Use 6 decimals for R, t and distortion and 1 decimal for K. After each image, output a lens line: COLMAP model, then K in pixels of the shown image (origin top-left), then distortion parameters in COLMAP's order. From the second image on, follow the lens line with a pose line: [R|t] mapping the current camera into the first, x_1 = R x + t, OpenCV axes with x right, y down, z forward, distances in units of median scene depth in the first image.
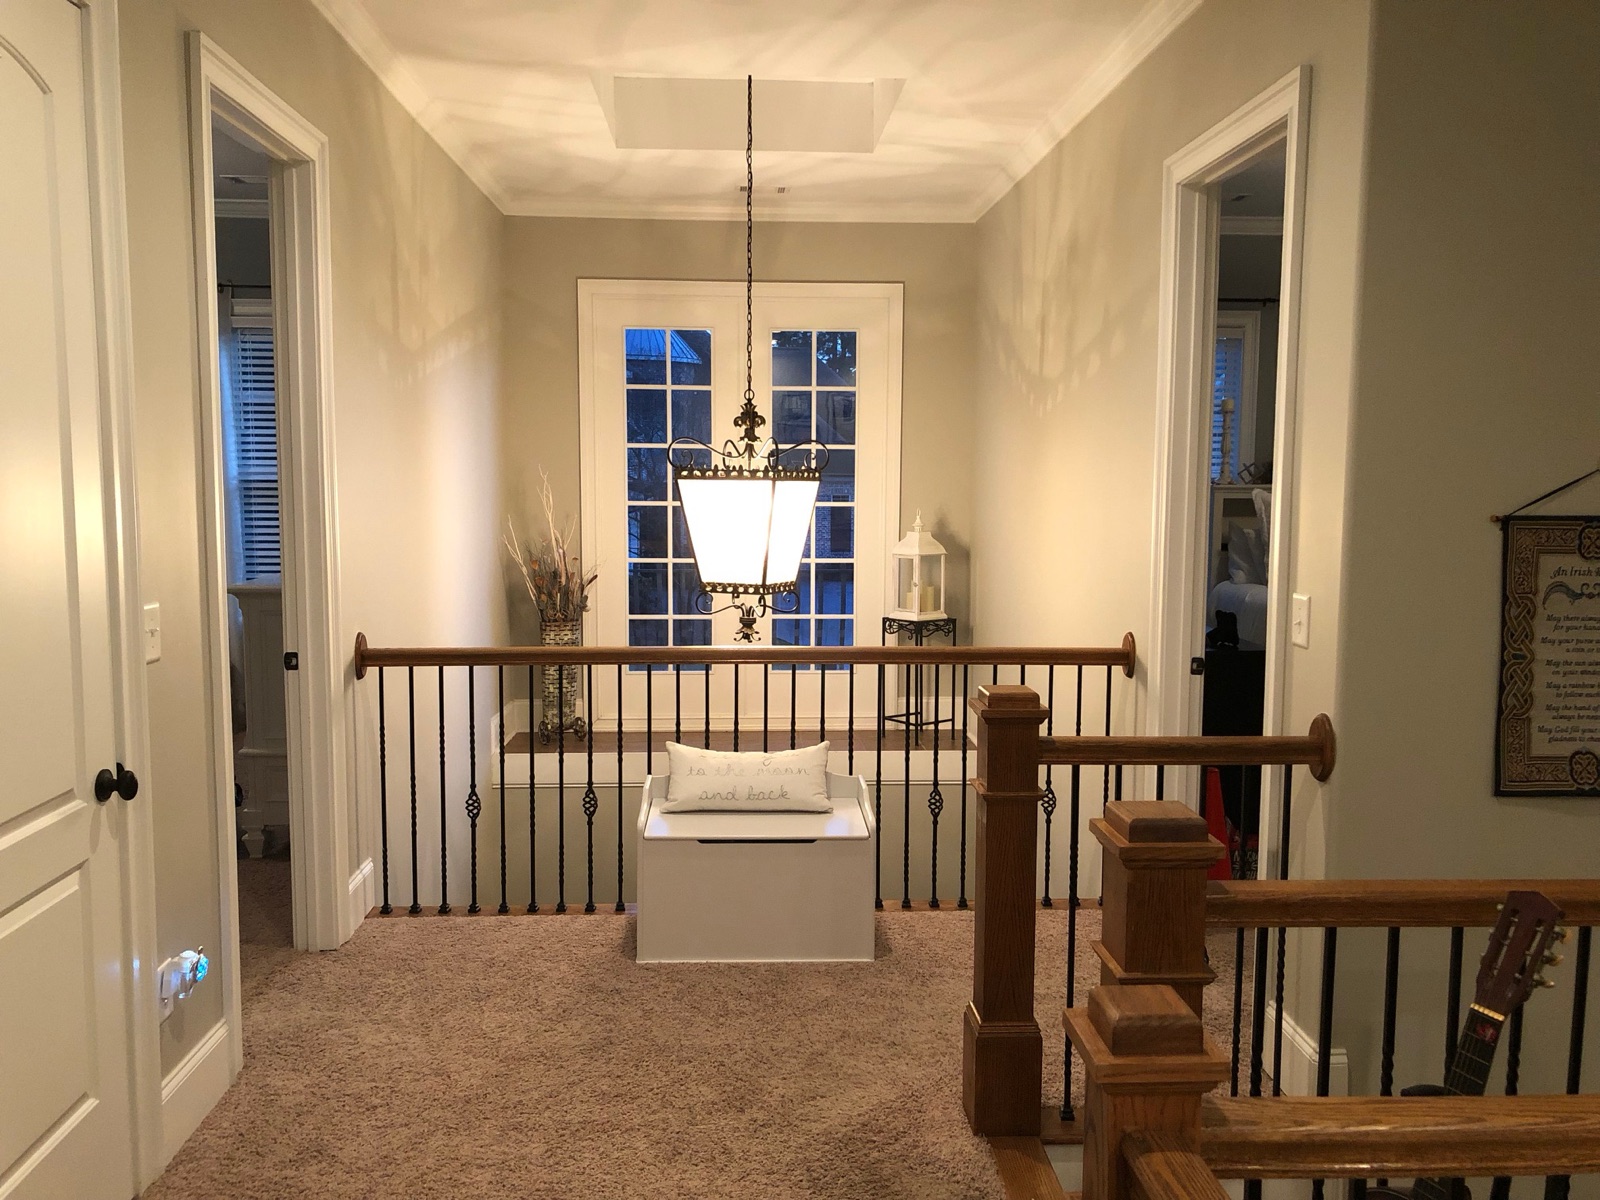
lens RADIAL K [[1319.4, 0, 800.4], [0, 1319.4, 596.7], [0, 0, 1]] dist [0.030364, 0.005408]
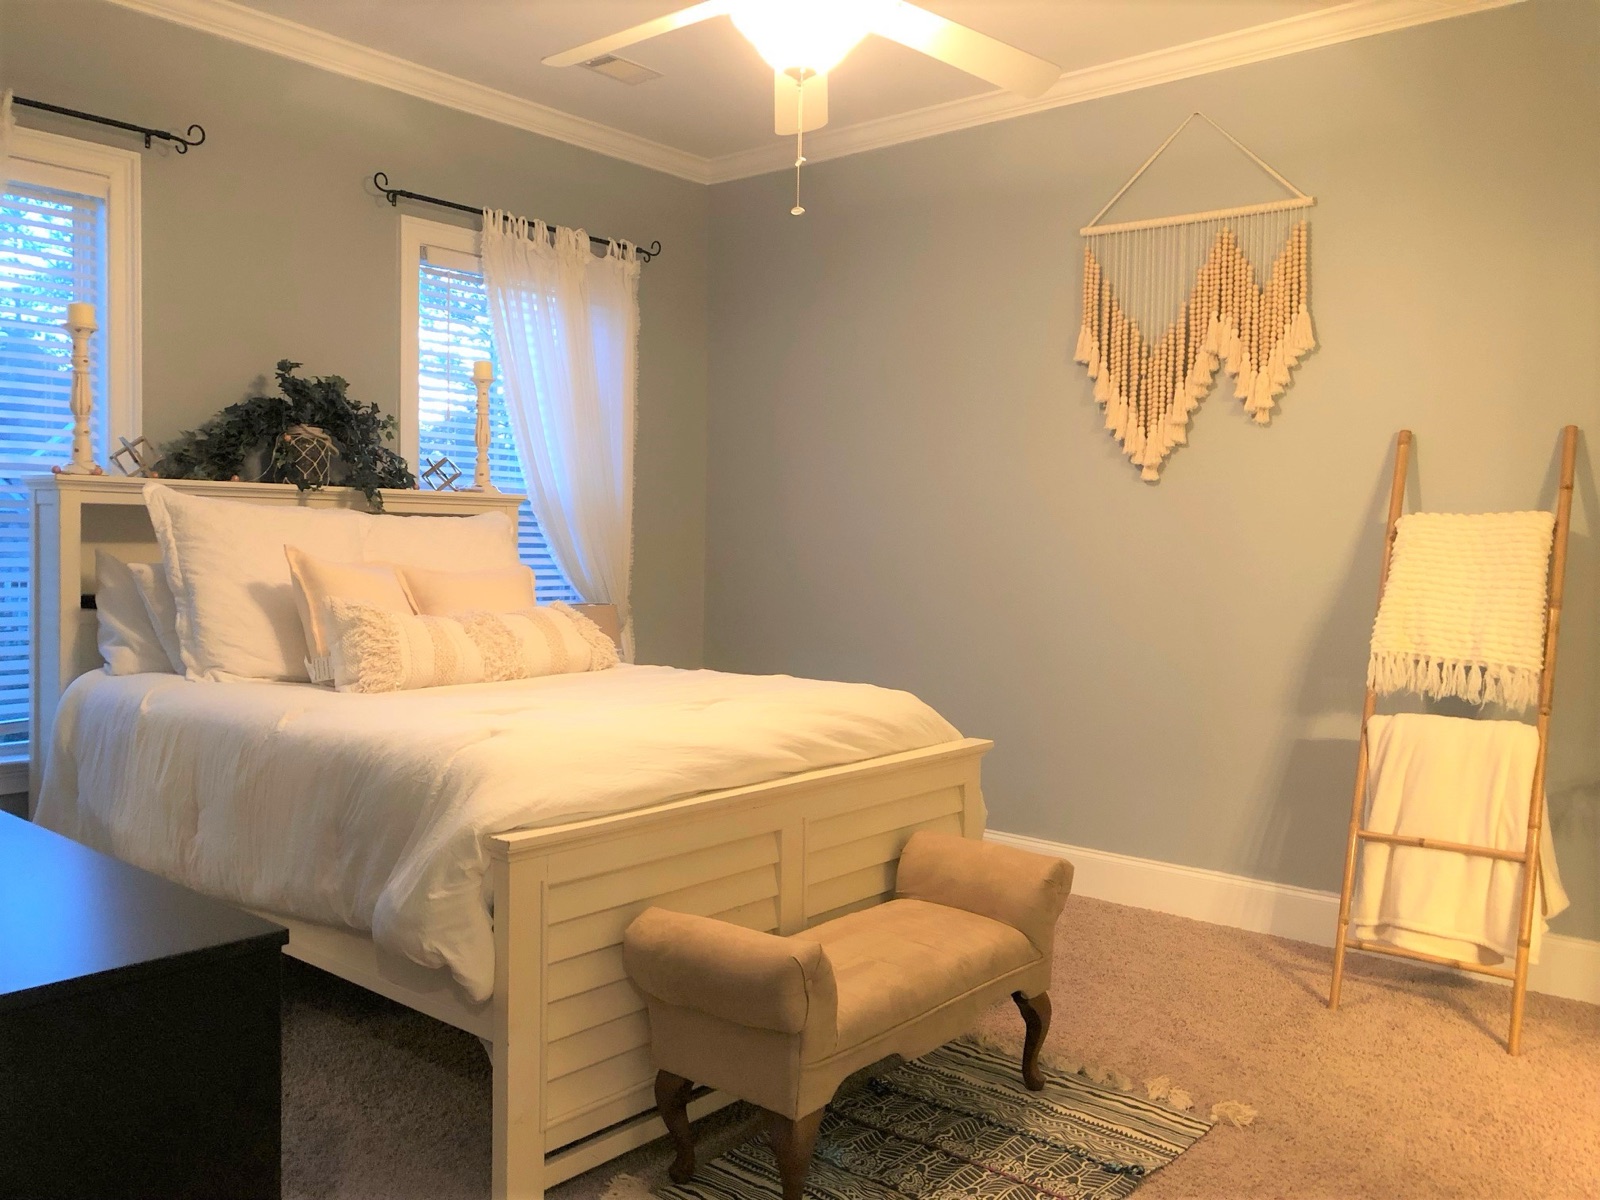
lens RADIAL K [[1319.4, 0, 804.2], [0, 1319.4, 593.5], [0, 0, 1]] dist [0.030364, 0.005408]
pose [[0.695547, -0.020494, 0.718188, 0.149020], [0.059269, 0.997823, -0.028927, -0.010109], [-0.716032, 0.062687, 0.695248, 0.461514]]
